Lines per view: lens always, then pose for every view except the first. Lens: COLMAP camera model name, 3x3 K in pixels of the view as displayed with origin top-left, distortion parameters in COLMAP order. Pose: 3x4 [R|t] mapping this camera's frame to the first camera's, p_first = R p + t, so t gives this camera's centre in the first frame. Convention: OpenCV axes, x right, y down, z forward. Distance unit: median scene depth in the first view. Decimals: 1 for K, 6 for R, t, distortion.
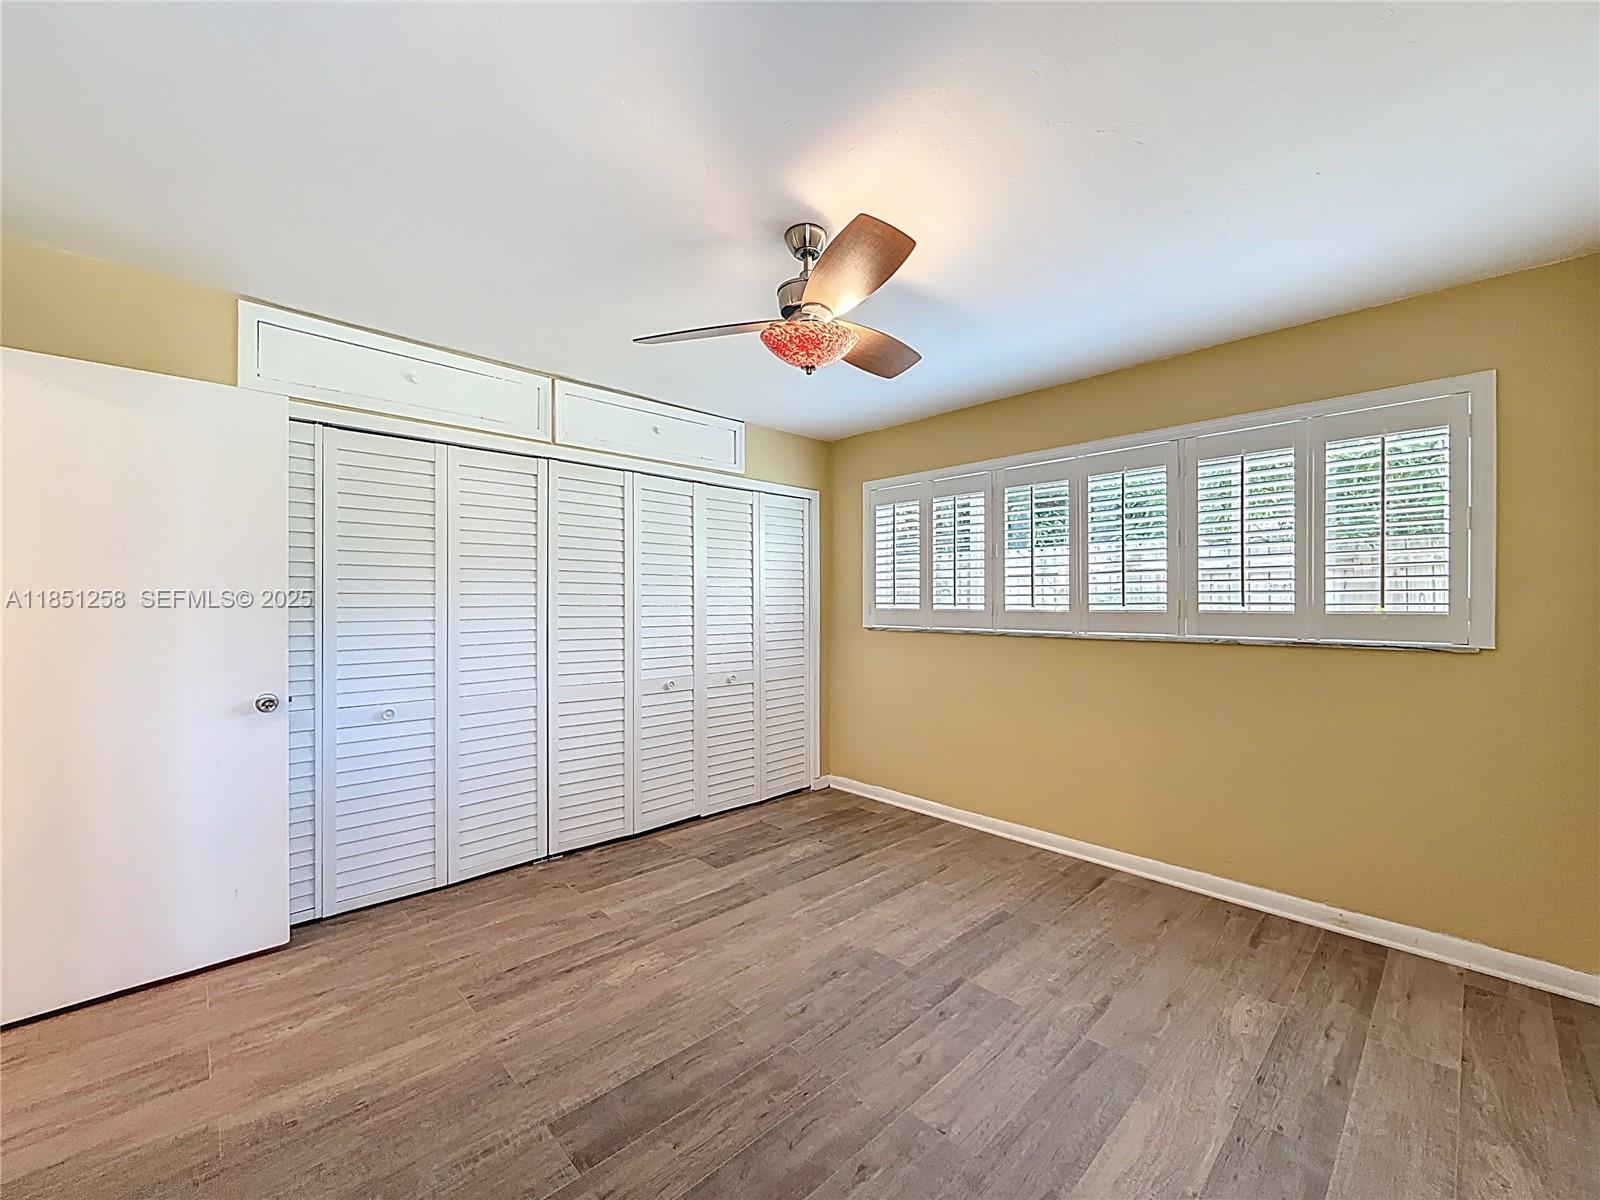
lens RADIAL K [[646.0, 0, 798.8], [0, 646.0, 605.6], [0, 0, 1]] dist [0.009316, -0.000103]
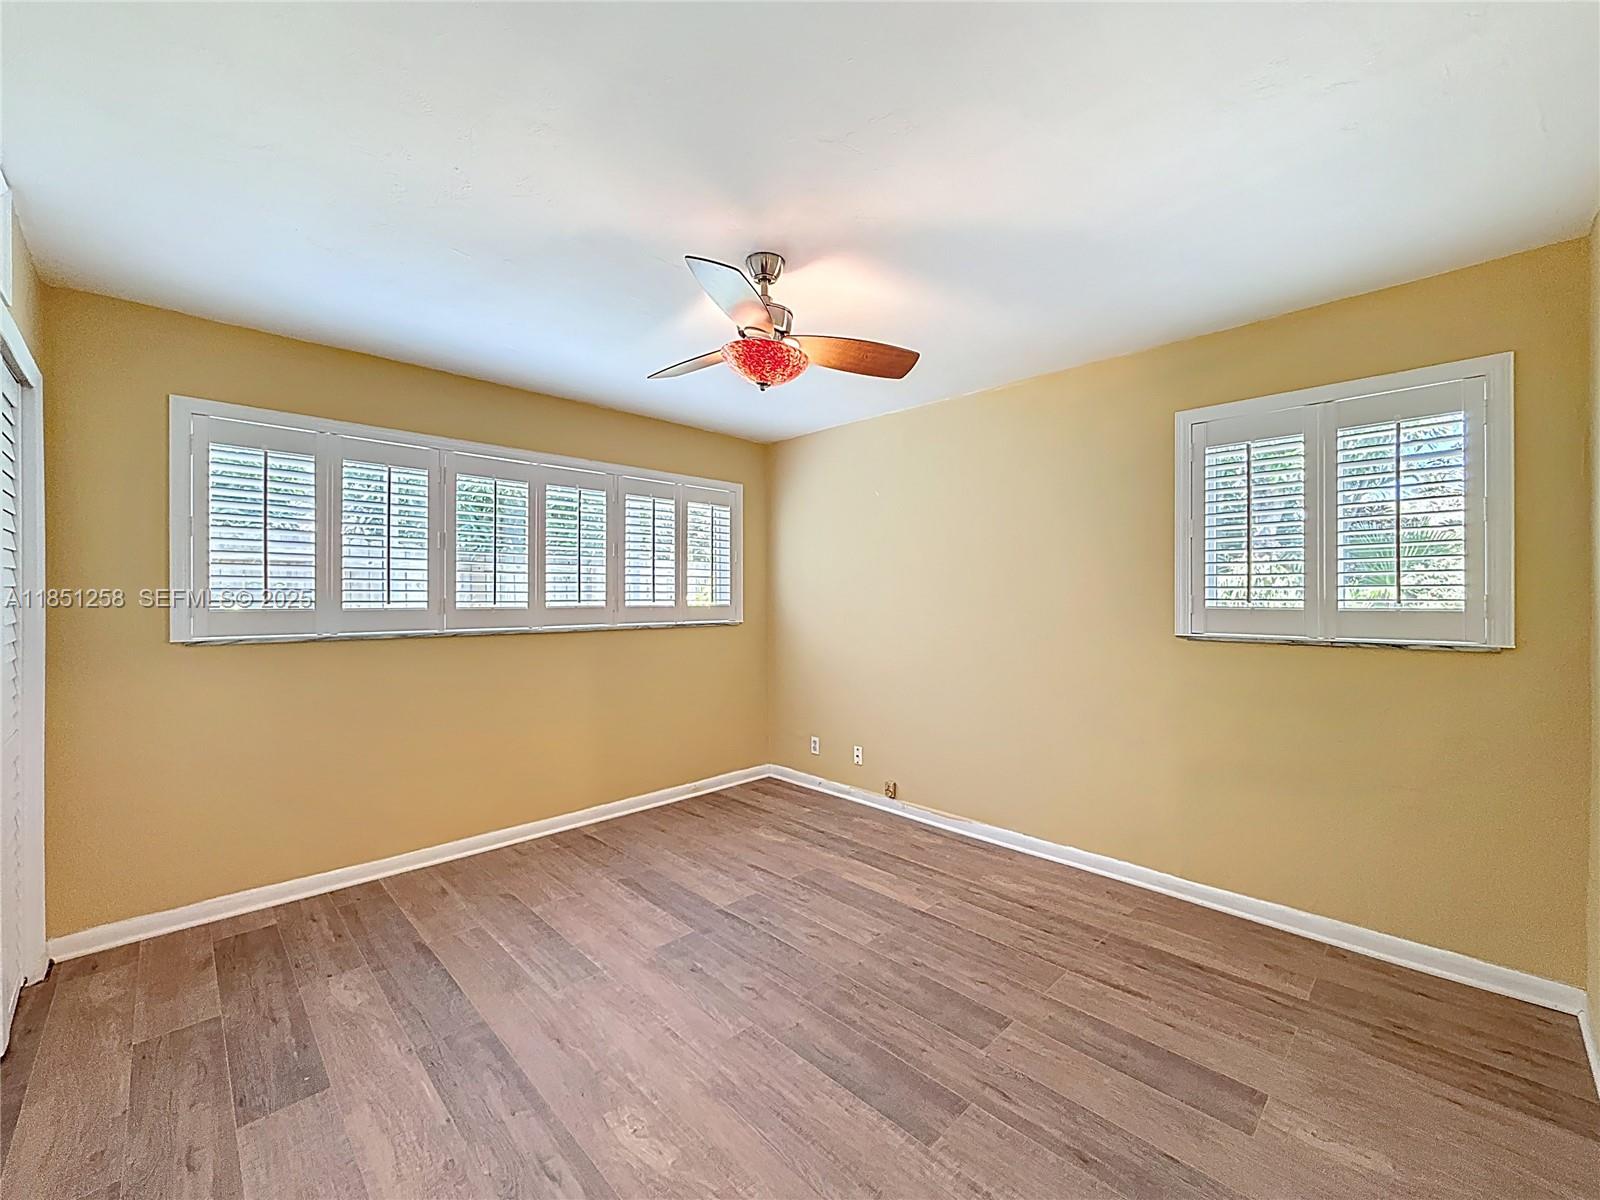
lens RADIAL K [[648.0, 0, 795.7], [0, 648.0, 595.3], [0, 0, 1]] dist [-0.001616, 0.000129]
pose [[-0.012683, 0.007938, 0.999888, -0.756749], [0.006455, 0.999948, -0.007857, -0.000864], [-0.999899, 0.006354, -0.012733, 0.680074]]
